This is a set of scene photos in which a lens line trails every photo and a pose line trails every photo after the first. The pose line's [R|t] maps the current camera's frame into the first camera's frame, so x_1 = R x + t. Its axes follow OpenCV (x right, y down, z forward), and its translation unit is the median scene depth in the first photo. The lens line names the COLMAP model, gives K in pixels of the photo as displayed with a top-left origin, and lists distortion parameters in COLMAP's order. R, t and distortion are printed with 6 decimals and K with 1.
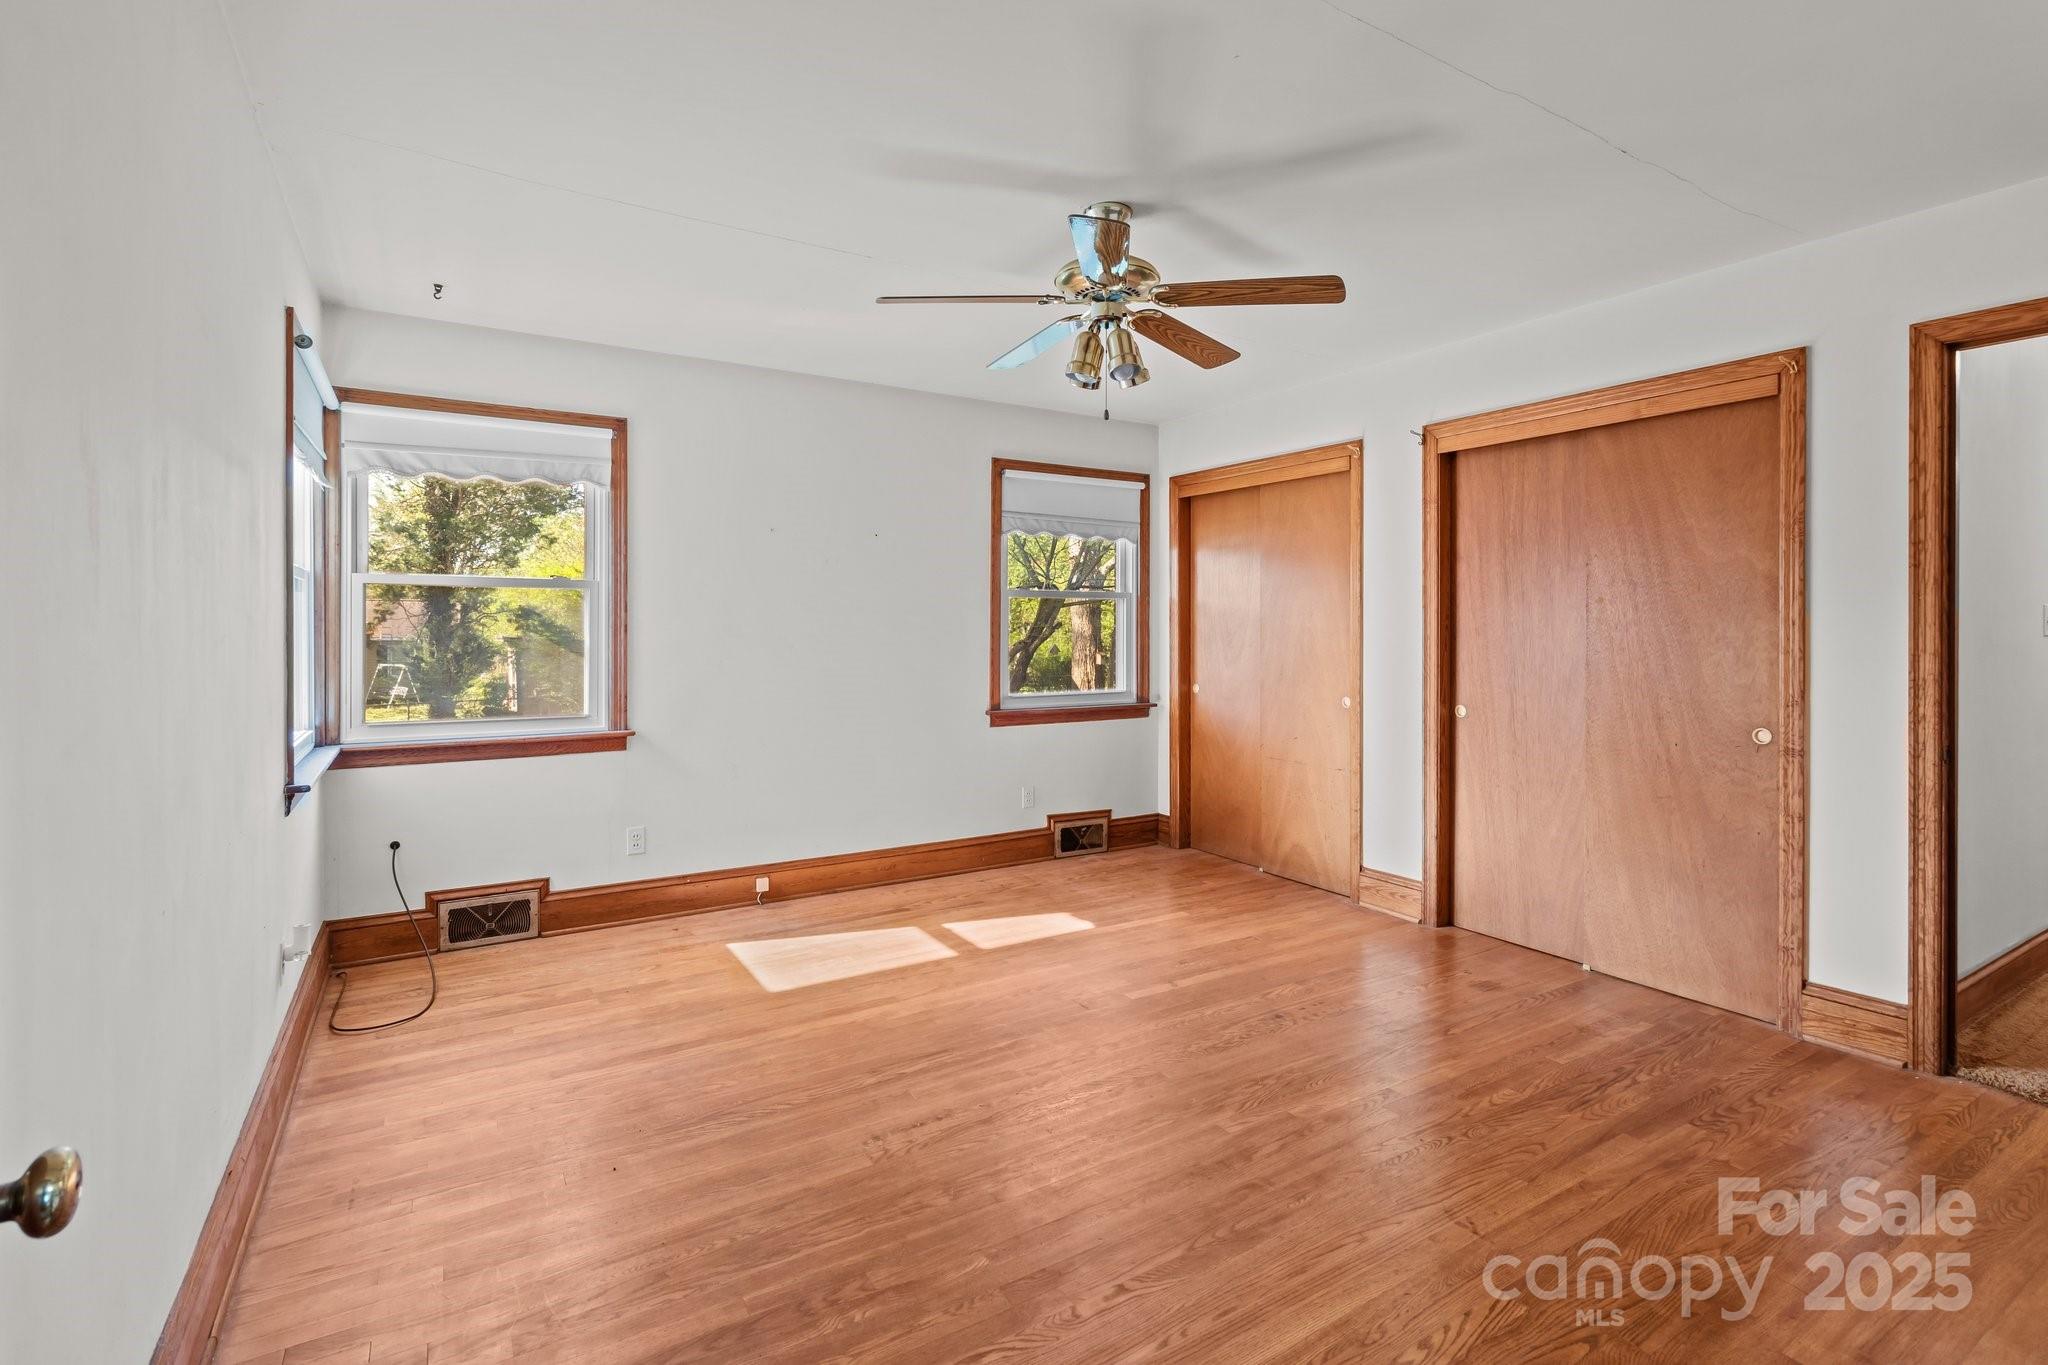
lens RADIAL K [[947.0, 0, 1028.3], [0, 947.0, 628.3], [0, 0, 1]] dist [0.002550, 0.000486]
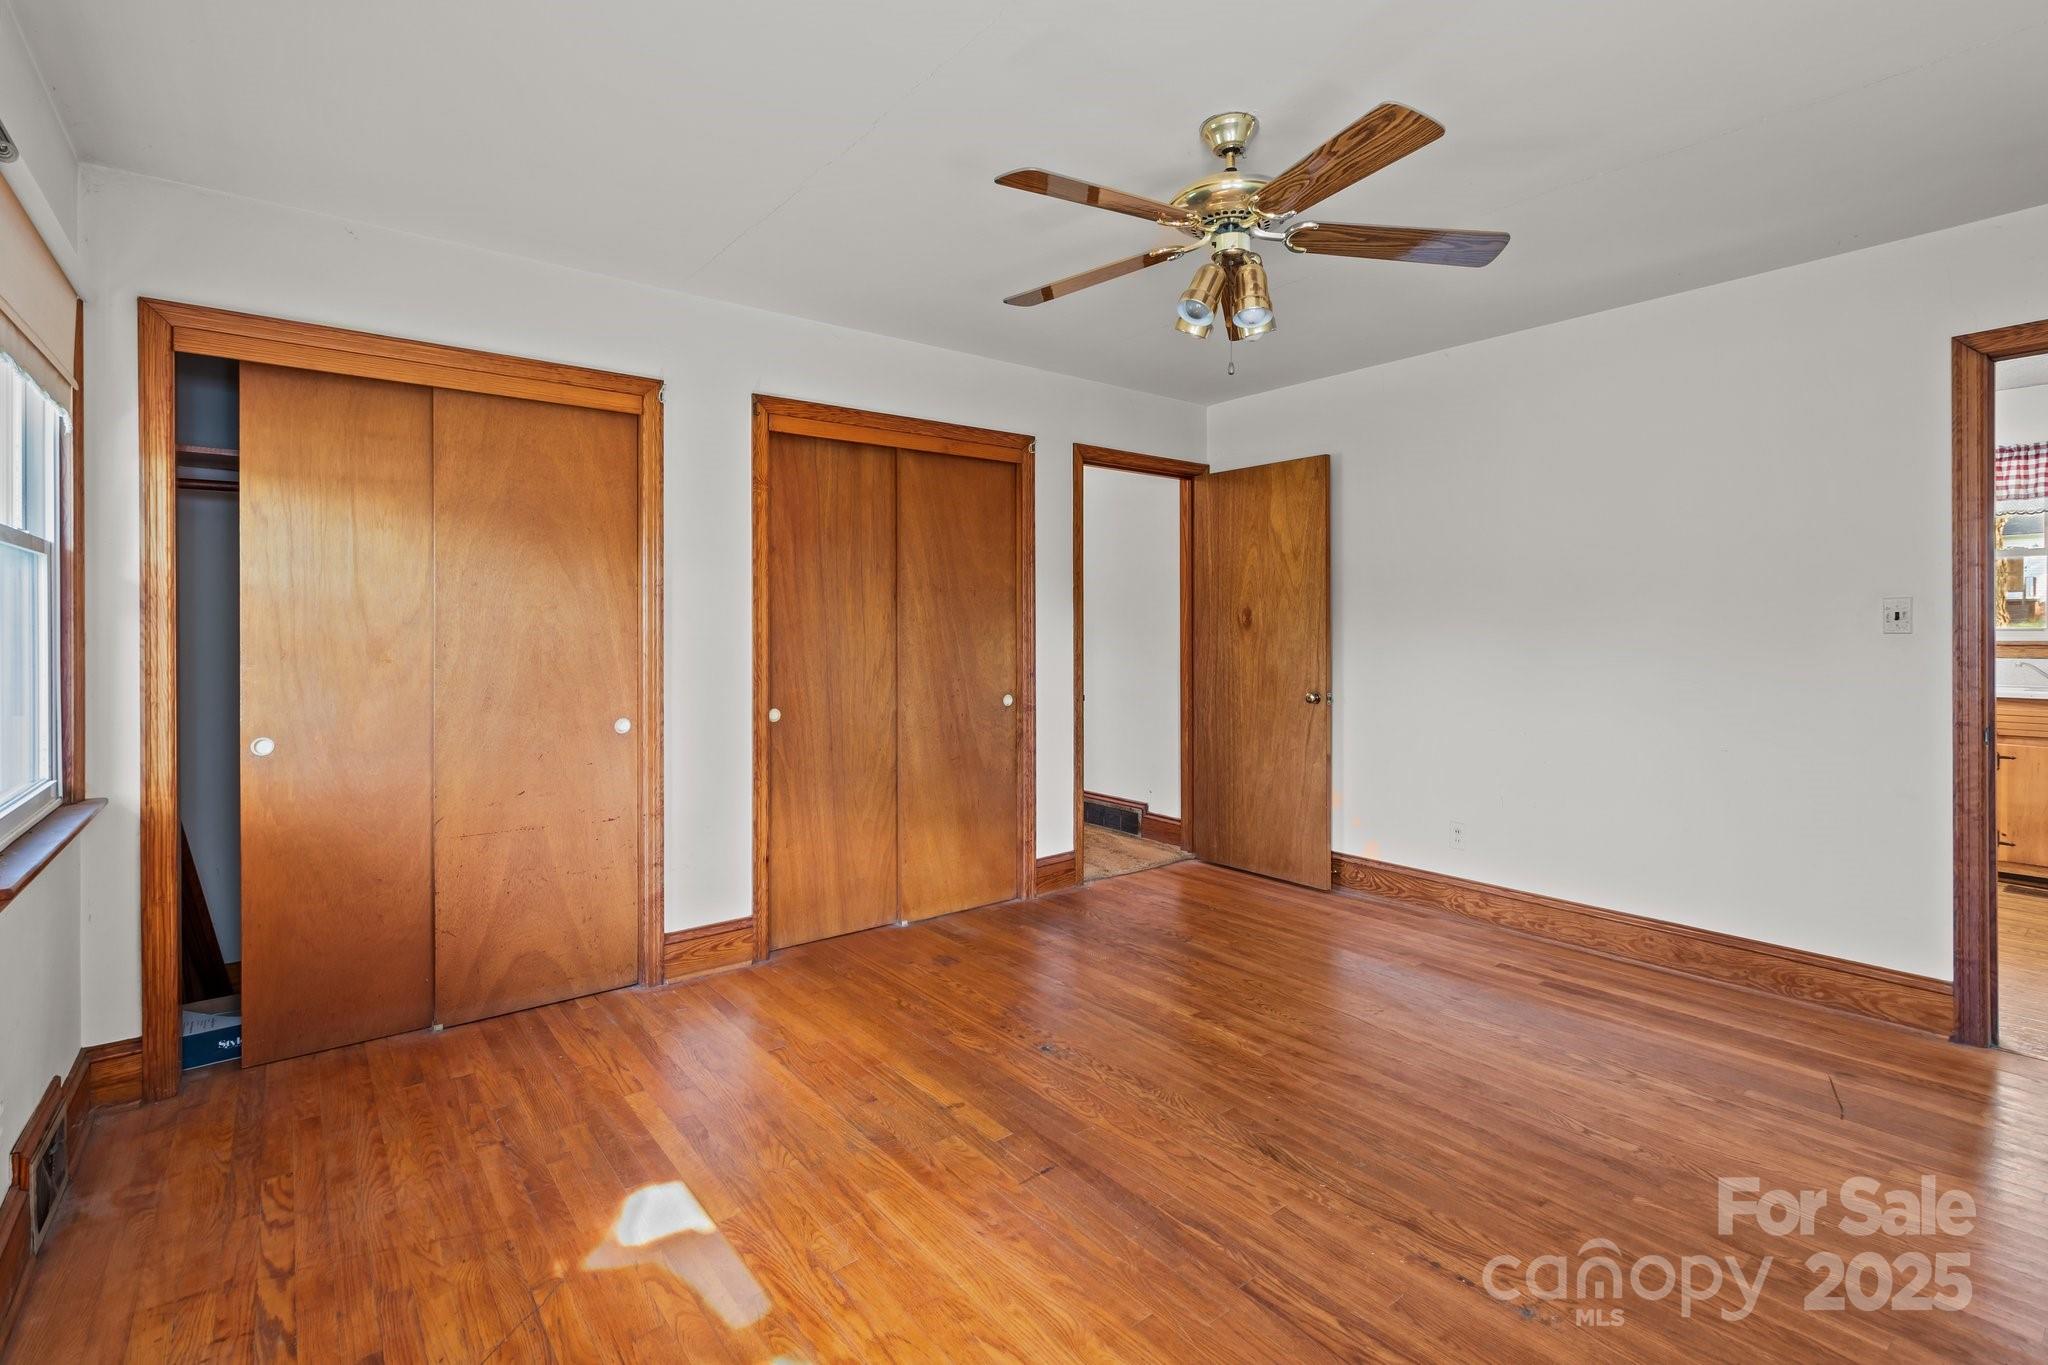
lens RADIAL K [[947.0, 0, 1057.5], [0, 947.0, 625.5], [0, 0, 1]] dist [0.002550, 0.000486]
pose [[-0.126010, -0.003389, 0.992023, -0.596014], [0.001973, 0.999991, 0.003667, -0.002850], [-0.992027, 0.002419, -0.126002, 1.021343]]
